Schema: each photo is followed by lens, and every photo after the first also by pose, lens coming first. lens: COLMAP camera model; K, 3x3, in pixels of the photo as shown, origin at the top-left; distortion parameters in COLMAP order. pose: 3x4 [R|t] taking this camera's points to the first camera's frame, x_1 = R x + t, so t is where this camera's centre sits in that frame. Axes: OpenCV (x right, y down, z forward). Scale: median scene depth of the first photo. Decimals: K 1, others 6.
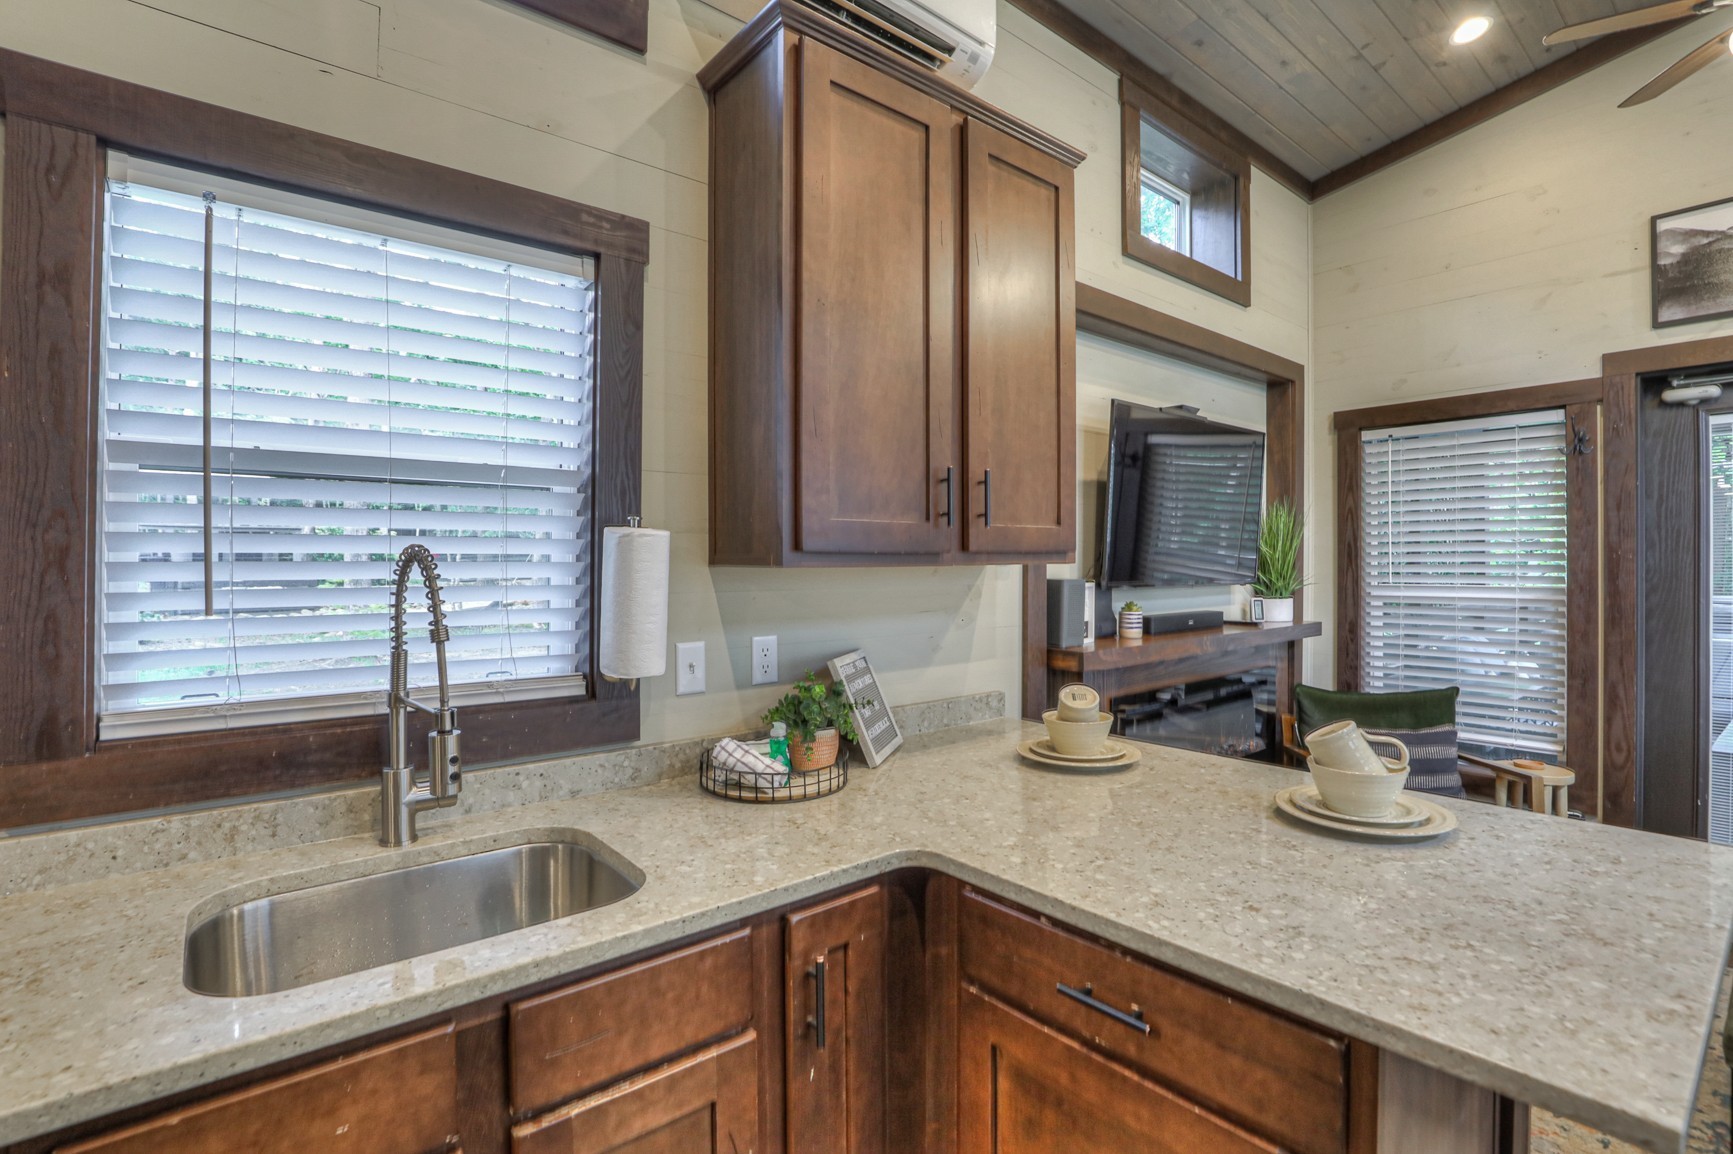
lens RADIAL K [[802.2, 0, 863.4], [0, 802.2, 564.2], [0, 0, 1]] dist [-0.030600, 0.002321]
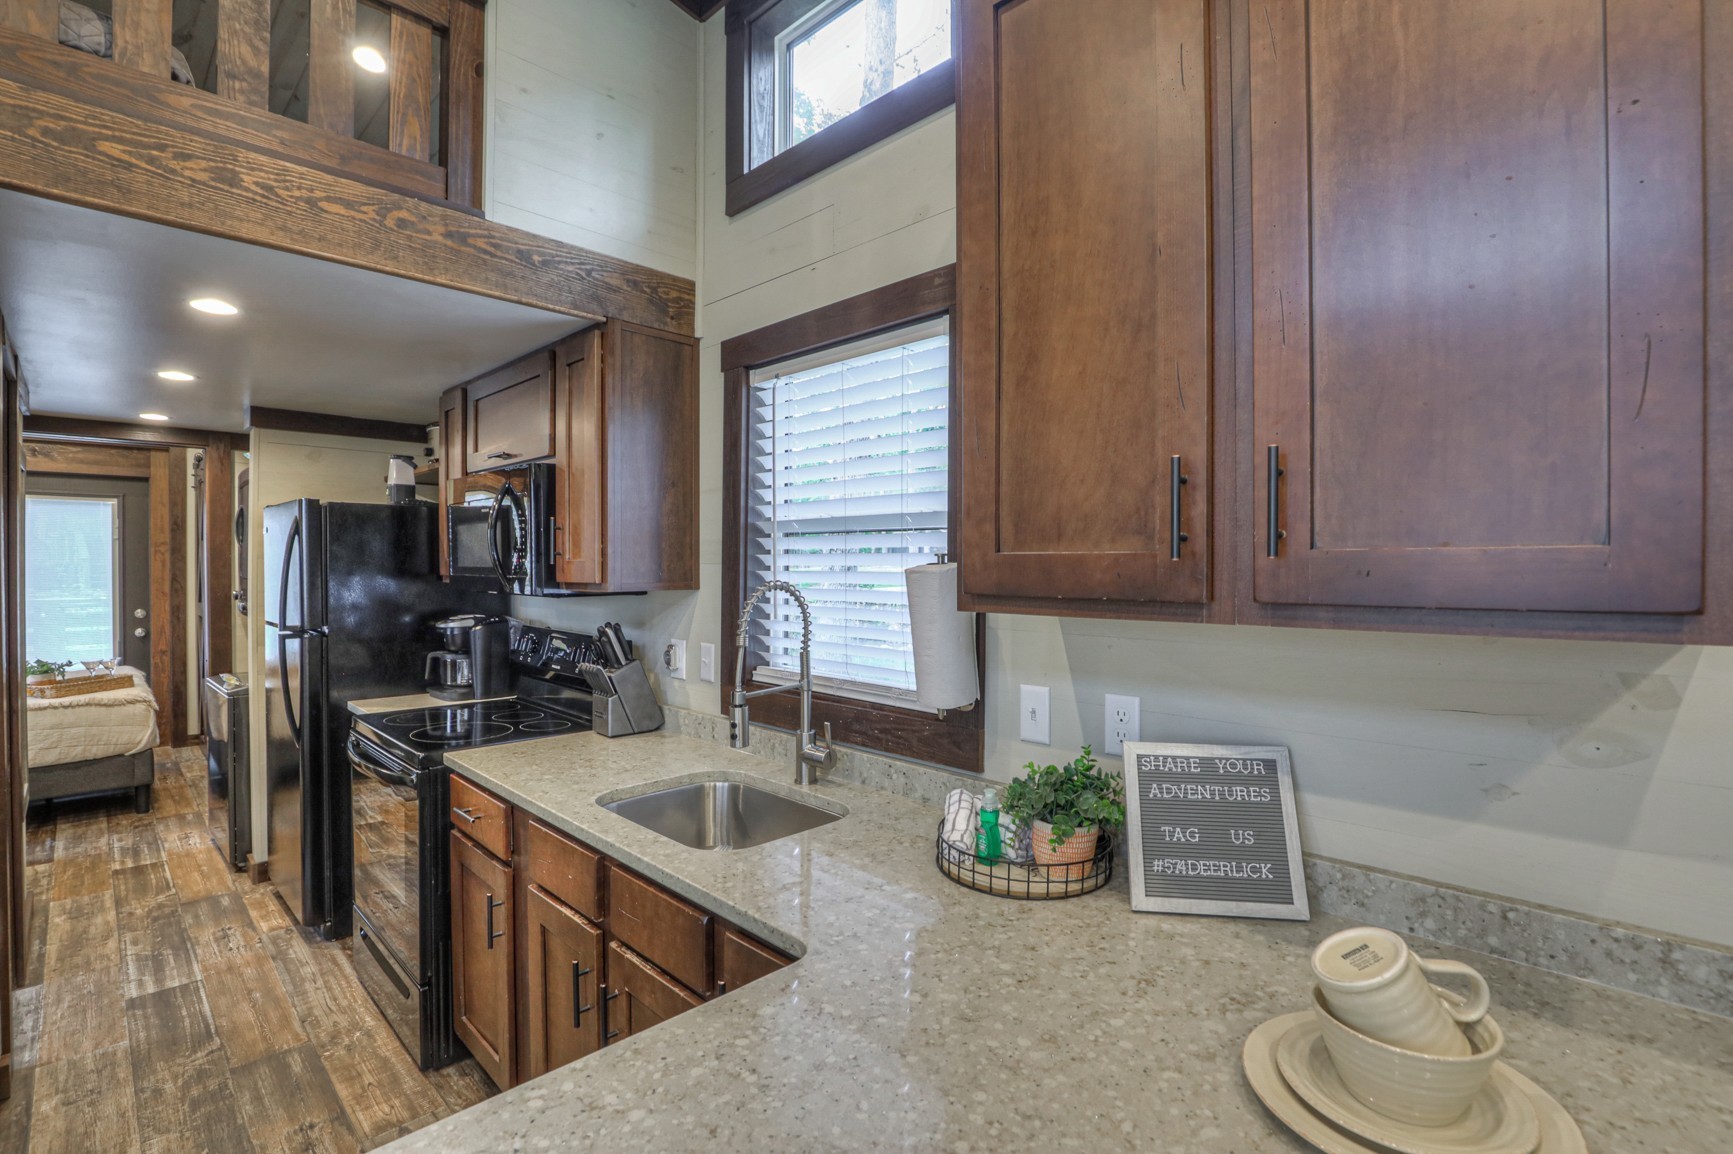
lens RADIAL K [[802.2, 0, 860.9], [0, 802.2, 577.4], [0, 0, 1]] dist [-0.030600, 0.002321]
pose [[0.097636, 0.018526, -0.995050, 0.413583], [-0.004037, 0.999826, 0.018219, -0.025929], [0.995214, 0.002238, 0.097694, 0.441286]]
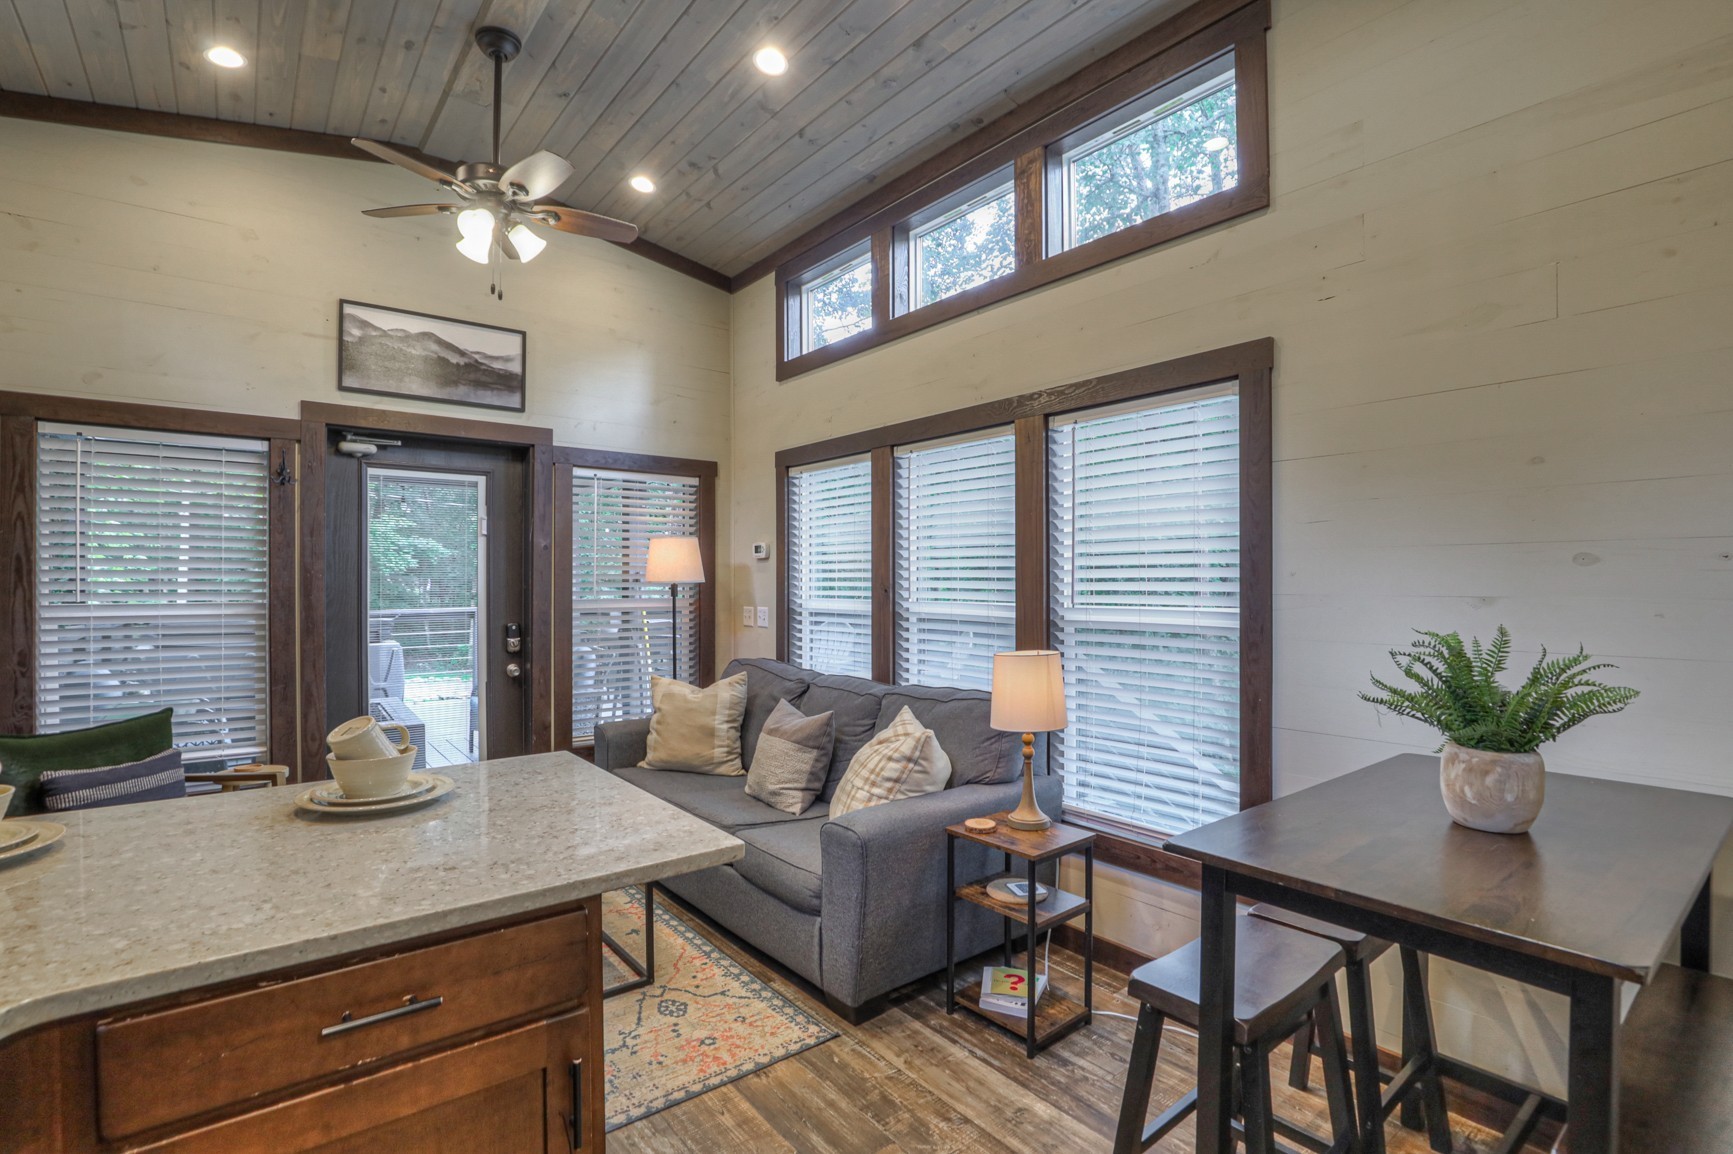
lens RADIAL K [[802.2, 0, 900.7], [0, 802.2, 573.7], [0, 0, 1]] dist [-0.030600, 0.002321]
pose [[-0.009639, 0.017514, 0.999800, -0.233275], [0.001624, 0.999846, -0.017499, 0.009829], [-0.999952, 0.001455, -0.009666, 0.124878]]
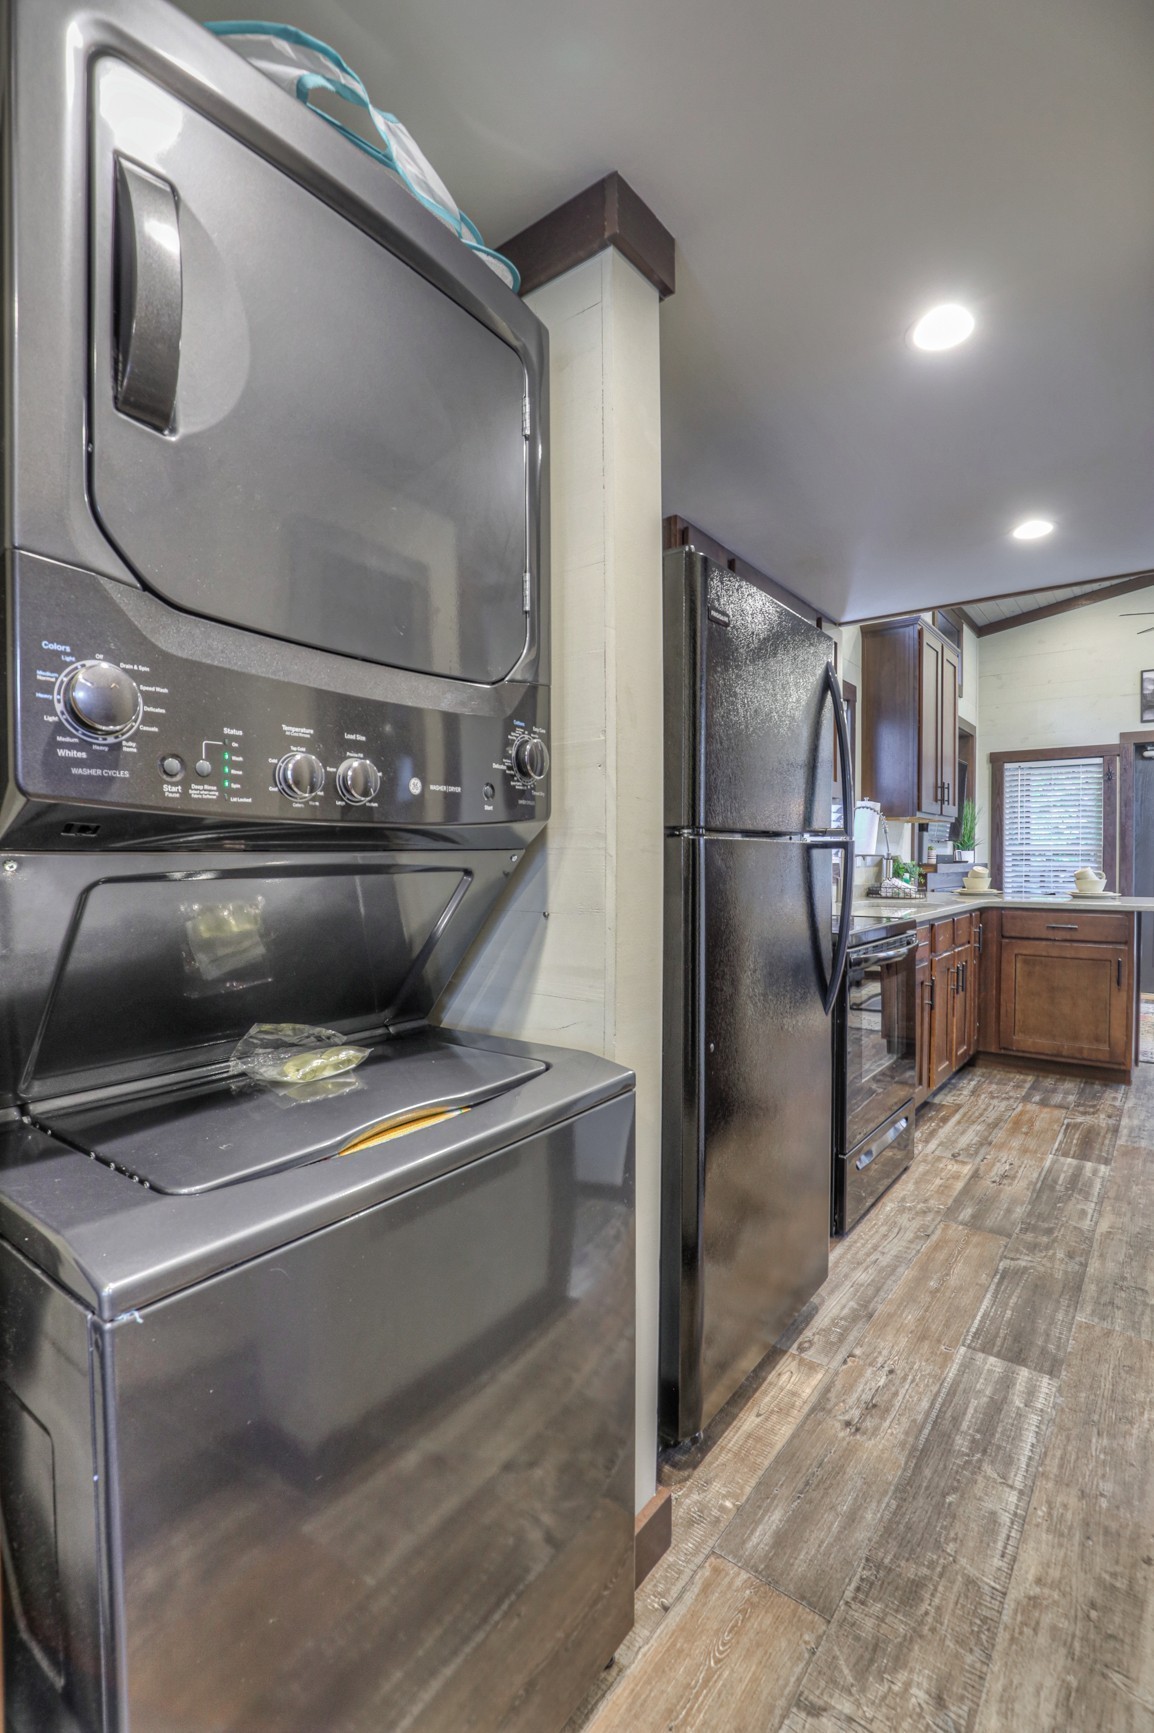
lens RADIAL K [[802.2, 0, 565.6], [0, 802.2, 856.6], [0, 0, 1]] dist [-0.030600, 0.002321]
pose [[0.975435, 0.007869, 0.220145, -1.012246], [-0.008939, 0.999953, 0.003866, 0.072728], [-0.220105, -0.005739, 0.975459, -0.779299]]
